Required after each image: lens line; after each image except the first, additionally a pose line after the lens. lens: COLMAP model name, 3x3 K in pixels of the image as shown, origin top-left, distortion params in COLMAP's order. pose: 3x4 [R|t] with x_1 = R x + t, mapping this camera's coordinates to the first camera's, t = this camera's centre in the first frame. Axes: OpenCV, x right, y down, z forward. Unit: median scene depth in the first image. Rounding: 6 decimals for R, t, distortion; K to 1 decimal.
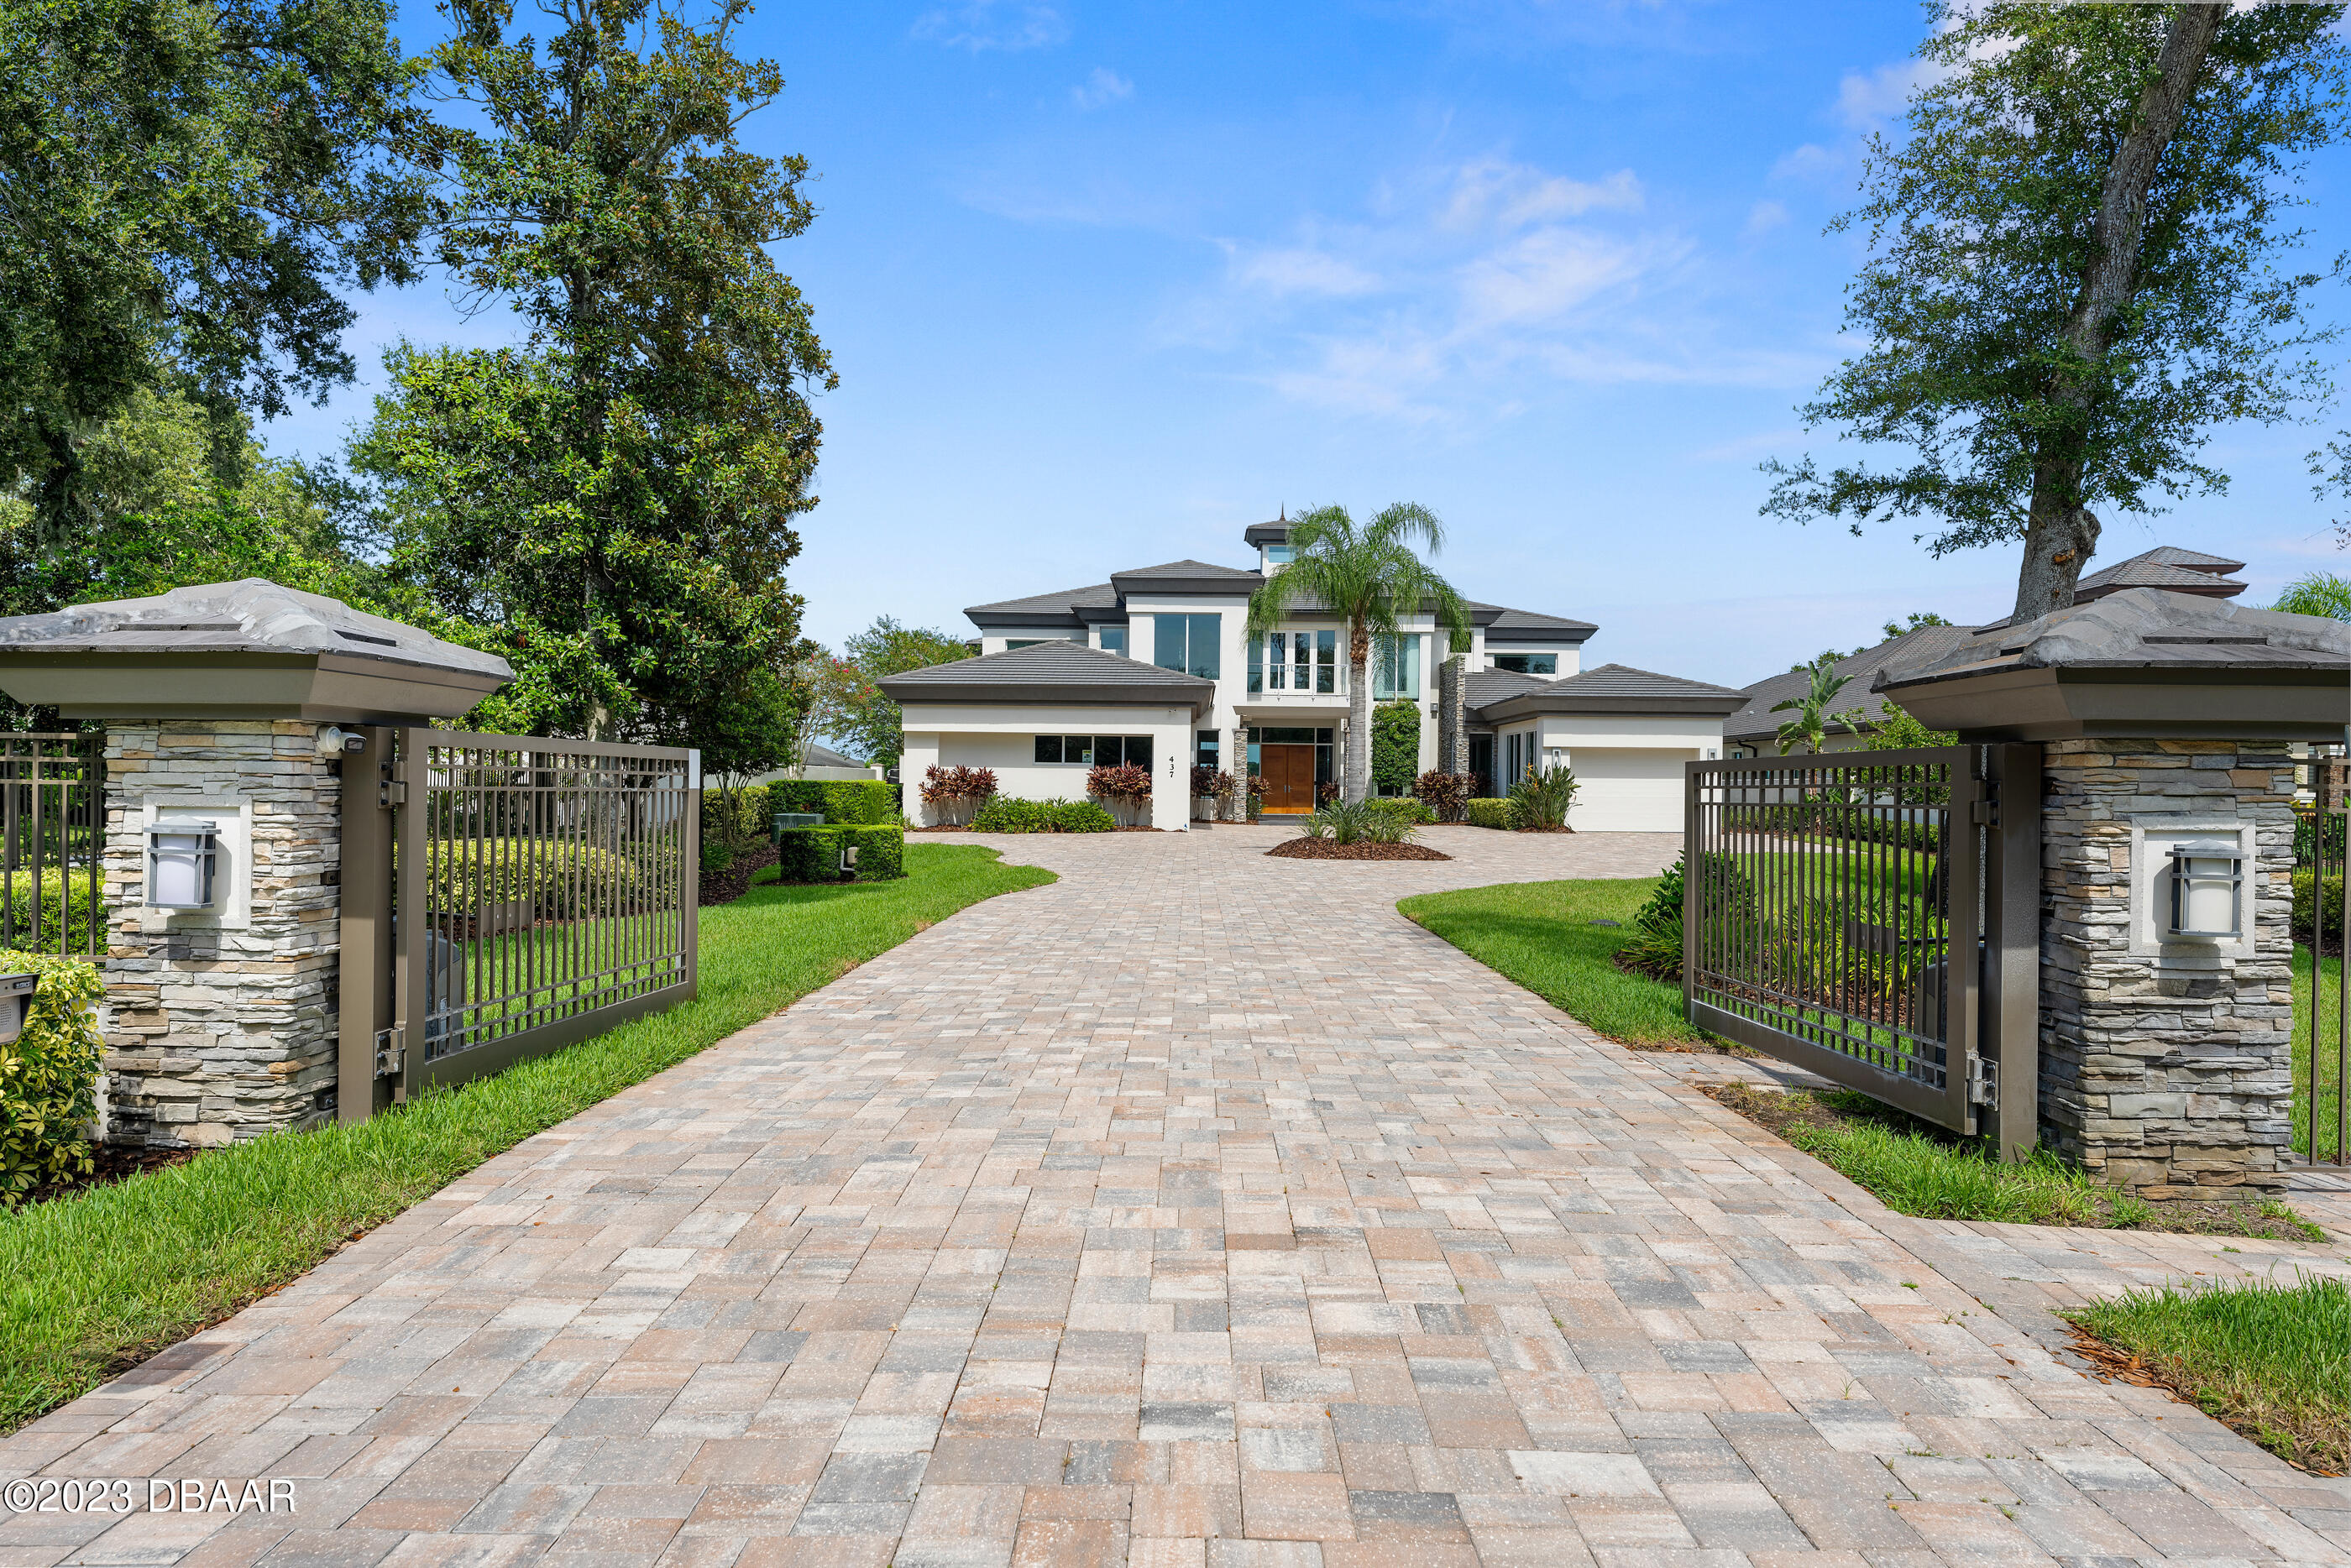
lens RADIAL K [[1585.3, 0, 1175.5], [0, 1585.3, 784.0], [0, 0, 1]] dist [0.000985, 0.002287]
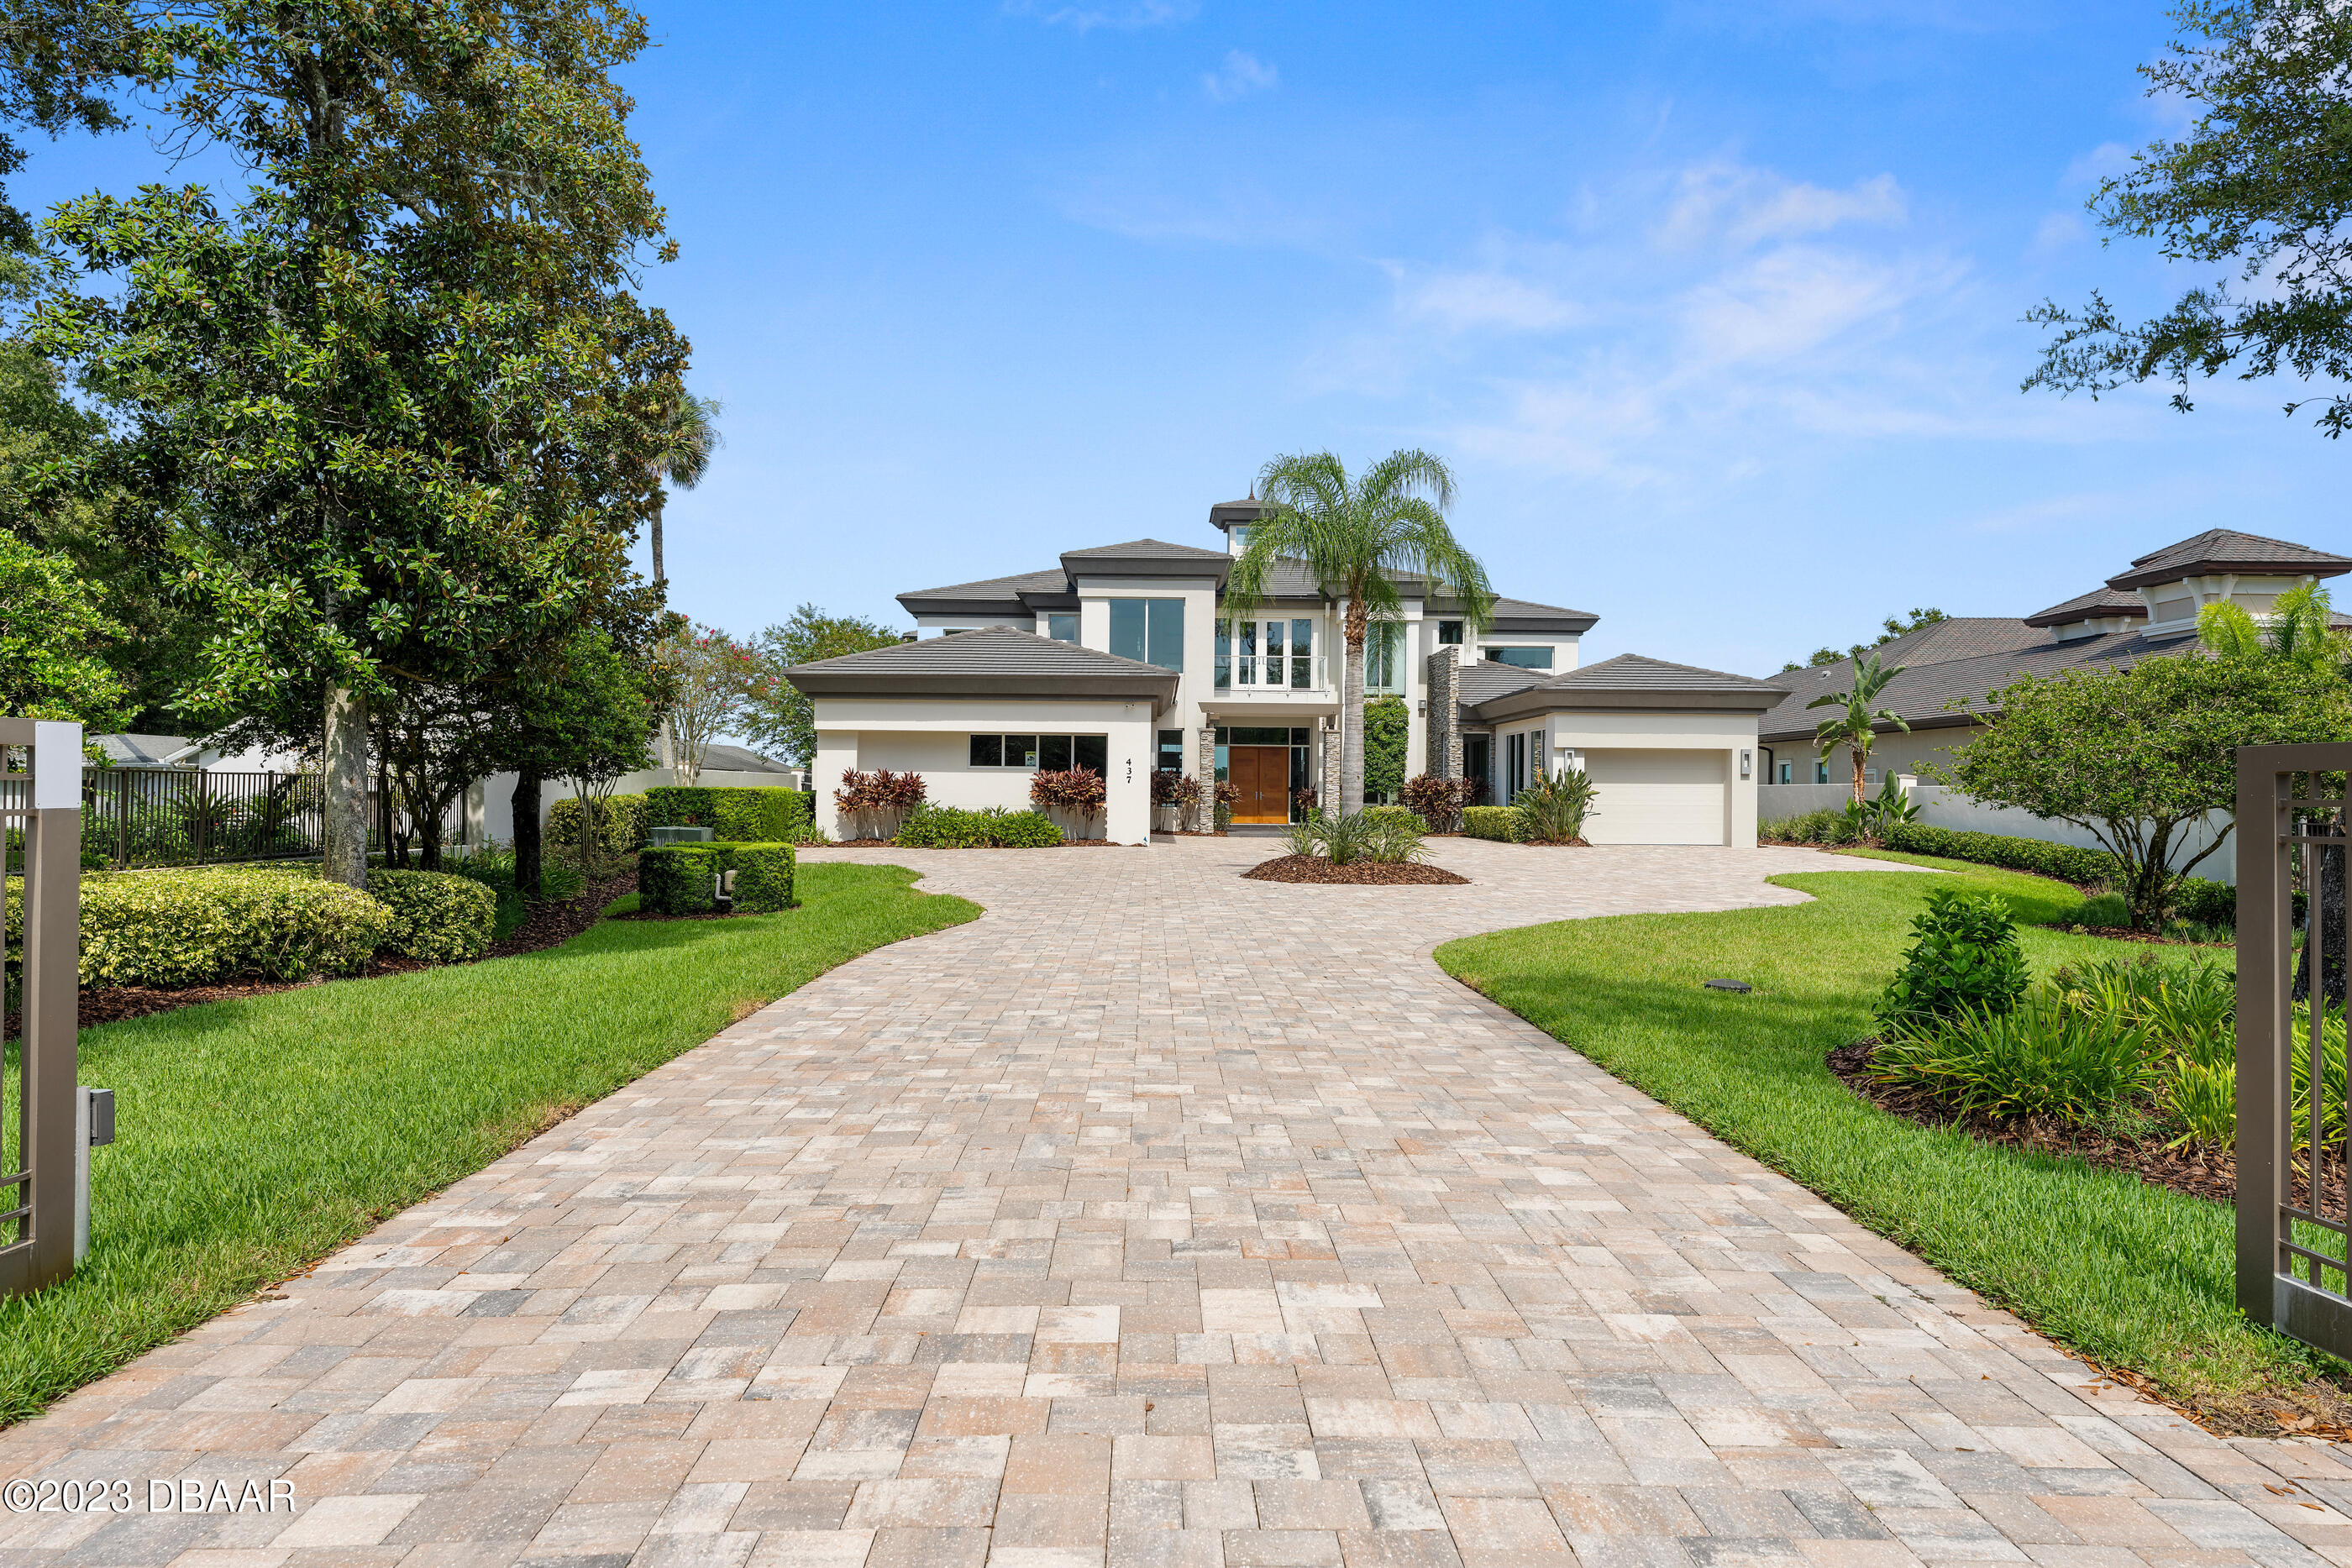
lens RADIAL K [[1590.5, 0, 1170.5], [0, 1590.5, 788.8], [0, 0, 1]] dist [0.003454, -0.093622]
pose [[0.999744, -0.001203, 0.022588, 0.000611], [0.001215, 0.999999, -0.000548, -0.000602], [-0.022587, 0.000576, 0.999745, 0.128714]]
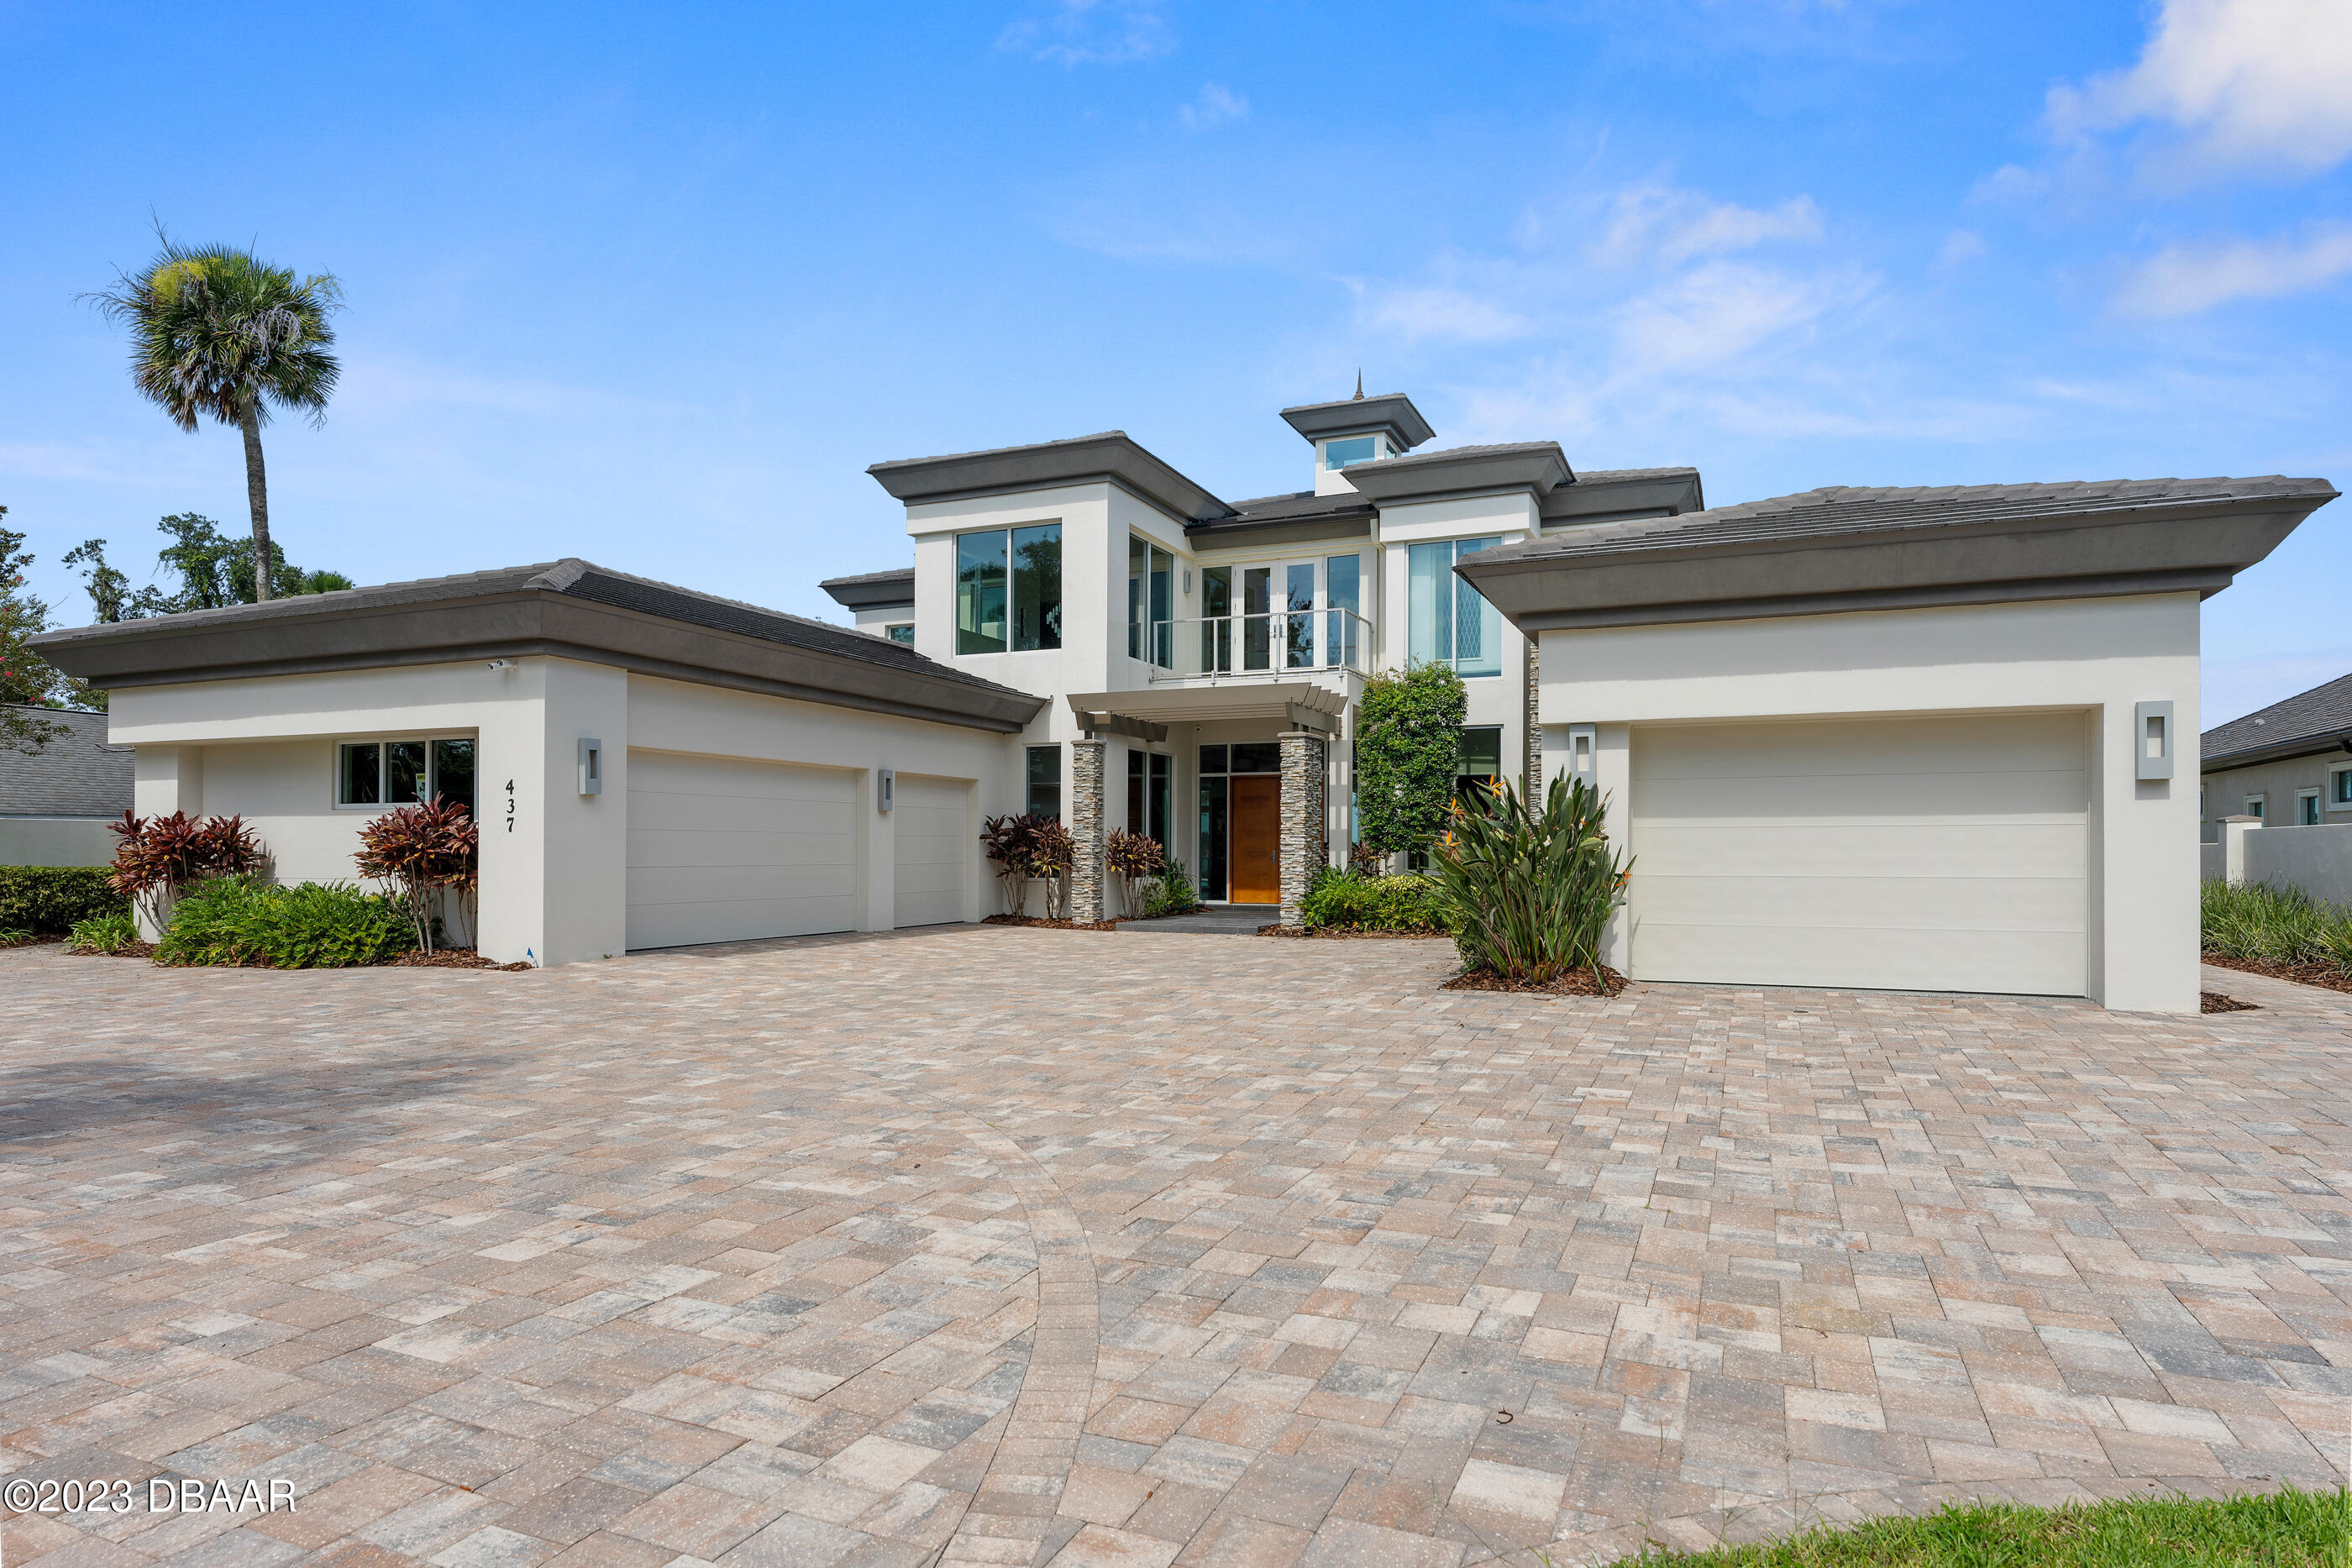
lens RADIAL K [[1334.8, 0, 1178.0], [0, 1334.8, 841.7], [0, 0, 1]] dist [-0.002363, -0.000546]
pose [[0.921633, -0.011665, -0.387887, 0.270876], [0.007952, 0.999906, -0.011177, 0.003351], [0.387981, 0.007217, 0.921639, 0.715858]]
